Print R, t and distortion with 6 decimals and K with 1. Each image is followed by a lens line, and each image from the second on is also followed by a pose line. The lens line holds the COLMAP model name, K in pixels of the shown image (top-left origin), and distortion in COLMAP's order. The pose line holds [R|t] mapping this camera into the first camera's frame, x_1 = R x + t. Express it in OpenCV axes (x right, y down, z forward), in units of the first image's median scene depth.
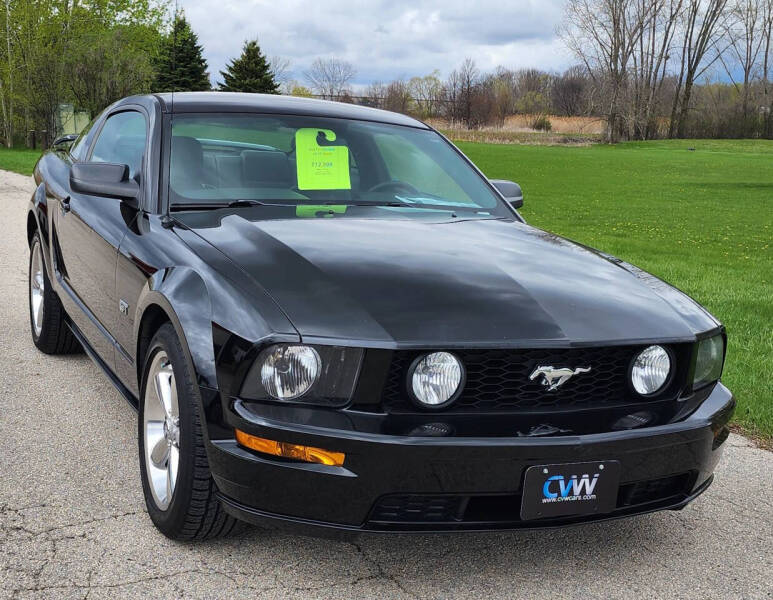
lens RADIAL K [[1118.3, 0, 381.8], [0, 1118.3, 331.0], [0, 0, 1]] dist [0.089780, 0.000000]
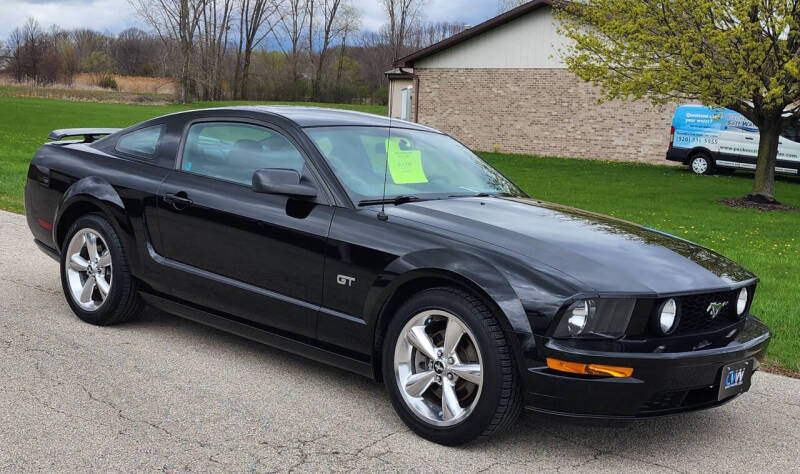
lens RADIAL K [[1040.5, 0, 388.7], [0, 1040.5, 241.6], [0, 0, 1]] dist [0.108674, 0.000000]
pose [[0.916962, -0.045201, 0.396405, -0.810433], [0.057671, 0.998143, -0.019589, -0.049019], [-0.394783, 0.040824, 0.917867, -0.172488]]
